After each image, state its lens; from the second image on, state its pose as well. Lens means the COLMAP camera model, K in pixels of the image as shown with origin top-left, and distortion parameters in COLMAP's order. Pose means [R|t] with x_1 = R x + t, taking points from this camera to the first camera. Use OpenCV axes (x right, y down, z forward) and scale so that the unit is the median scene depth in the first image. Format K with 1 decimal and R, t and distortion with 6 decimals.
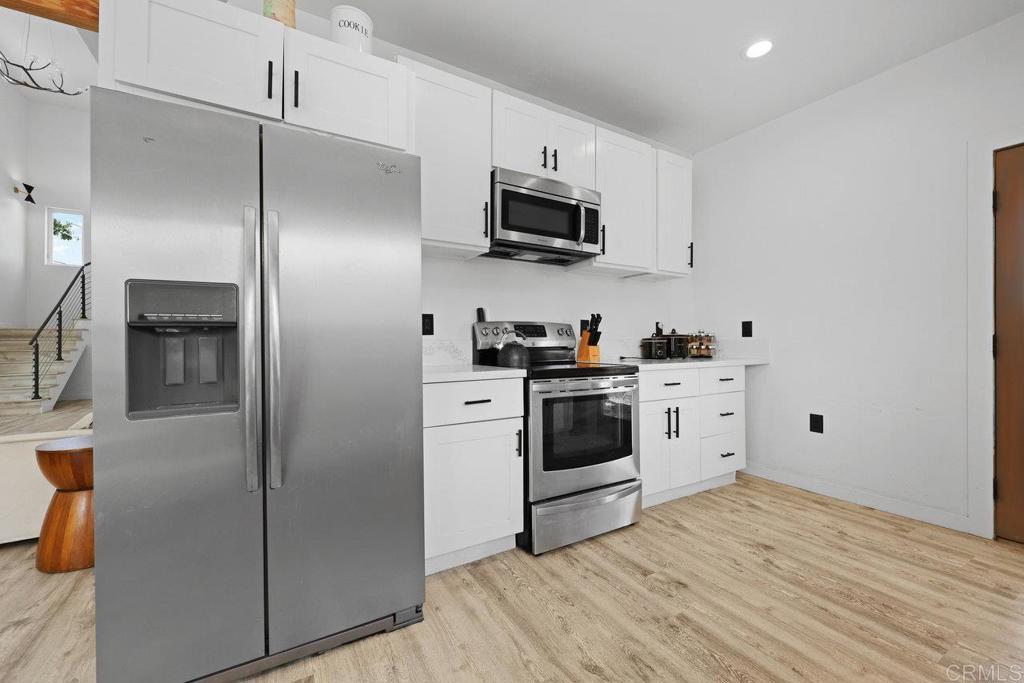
lens RADIAL K [[413.6, 0, 515.7], [0, 413.6, 338.9], [0, 0, 1]] dist [0.002437, 0.000129]
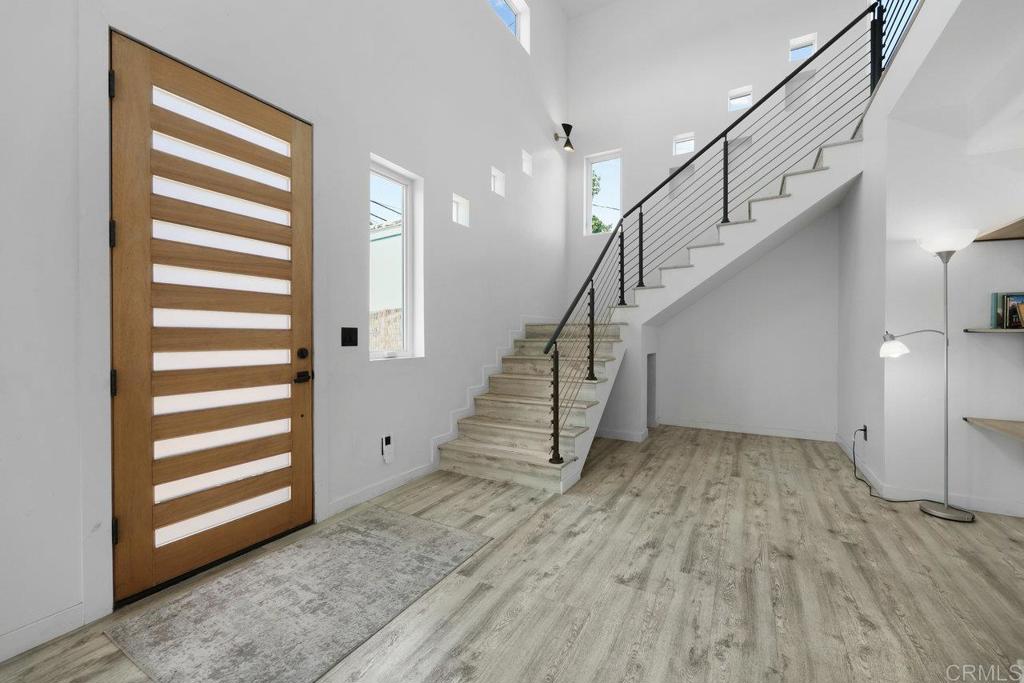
lens RADIAL K [[413.6, 0, 515.2], [0, 413.6, 338.7], [0, 0, 1]] dist [0.002437, 0.000129]
pose [[0.489724, 0.001985, -0.871875, -0.669165], [0.004528, 0.999978, 0.004821, -0.004885], [0.871866, -0.006309, 0.489705, 0.642239]]
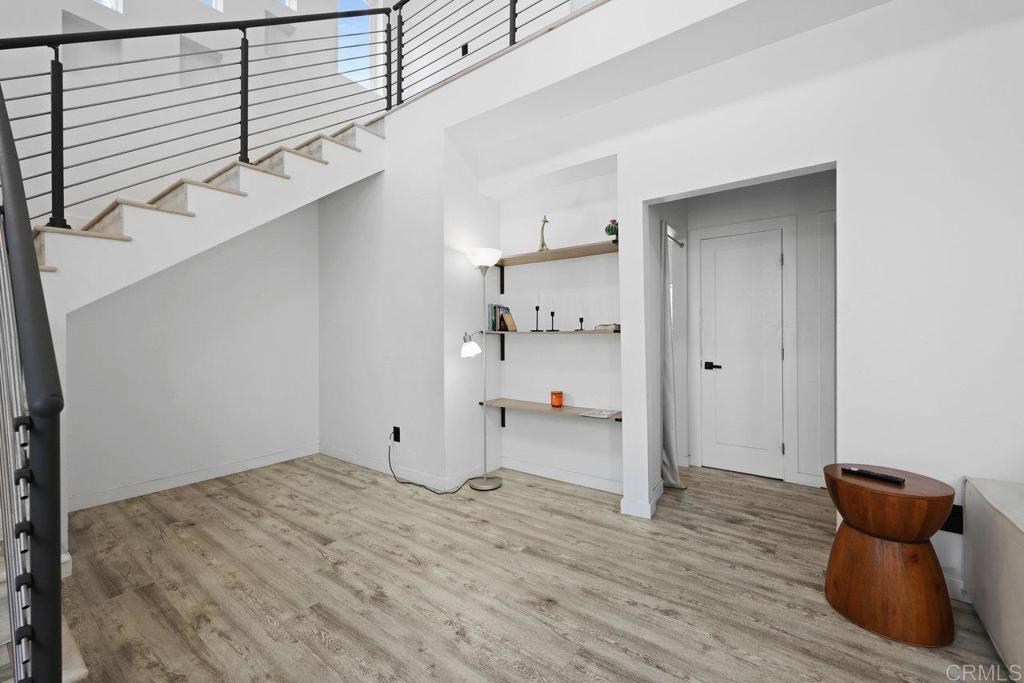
lens RADIAL K [[413.6, 0, 514.3], [0, 413.6, 337.6], [0, 0, 1]] dist [0.002437, 0.000129]
pose [[0.923673, -0.008038, 0.383098, -0.946686], [0.005359, 0.999953, 0.008059, -0.006258], [-0.383144, -0.005391, 0.923673, 0.739015]]
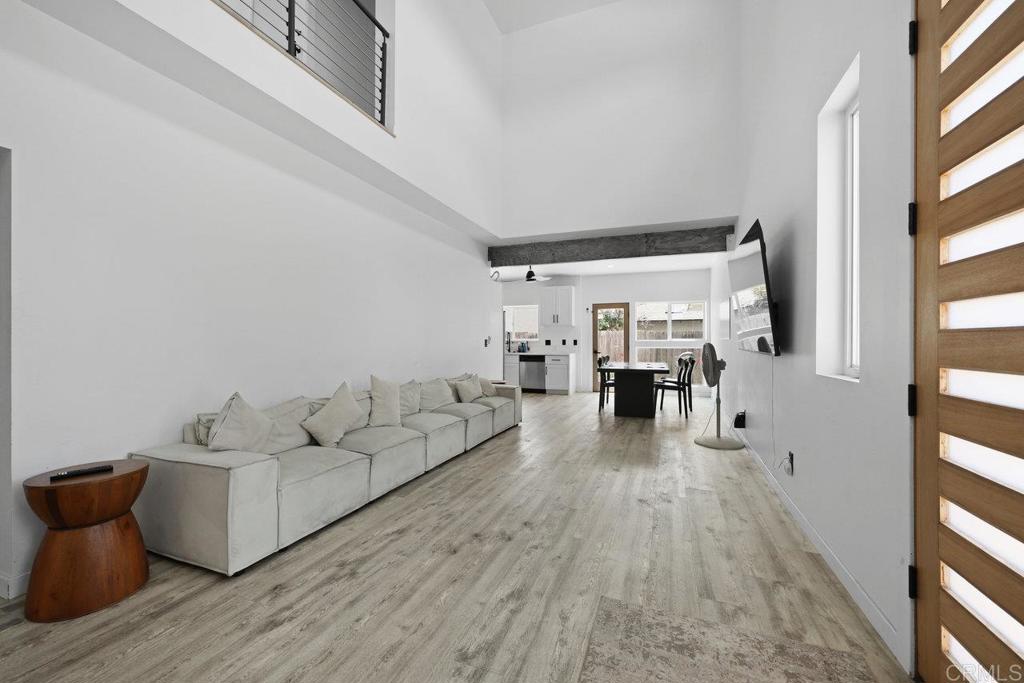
lens RADIAL K [[413.6, 0, 512.6], [0, 413.6, 342.7], [0, 0, 1]] dist [0.002437, 0.000129]
pose [[-0.620260, 0.001301, 0.784395, -1.029019], [-0.001871, 0.999993, -0.003138, -0.003567], [-0.784394, -0.003414, -0.620254, 0.829985]]
